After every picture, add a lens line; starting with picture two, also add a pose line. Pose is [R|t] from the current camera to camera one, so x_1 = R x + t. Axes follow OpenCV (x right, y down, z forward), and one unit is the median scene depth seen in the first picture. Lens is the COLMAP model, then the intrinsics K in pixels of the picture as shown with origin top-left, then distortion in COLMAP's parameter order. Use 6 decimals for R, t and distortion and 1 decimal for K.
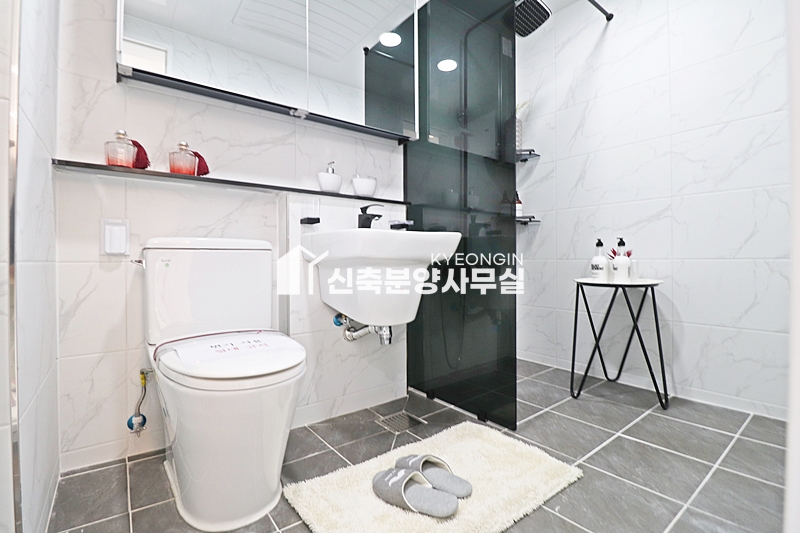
lens RADIAL K [[372.3, 0, 398.8], [0, 372.3, 264.3], [0, 0, 1]] dist [-0.016570, 0.000337]
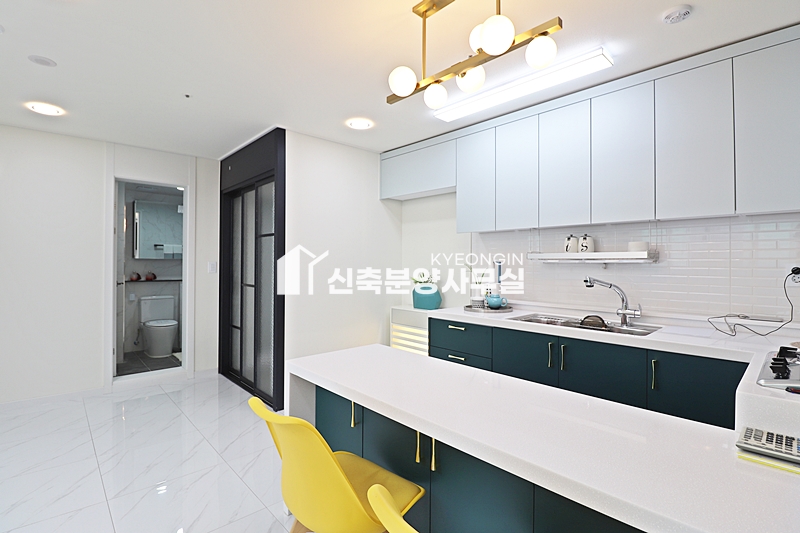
lens RADIAL K [[395.3, 0, 395.7], [0, 395.3, 267.9], [0, 0, 1]] dist [0.003706, 0.000085]
pose [[0.998584, 0.009305, 0.052380, 1.875266], [-0.009343, 0.999956, 0.000478, -0.412799], [-0.052373, -0.000967, 0.998627, -3.459259]]
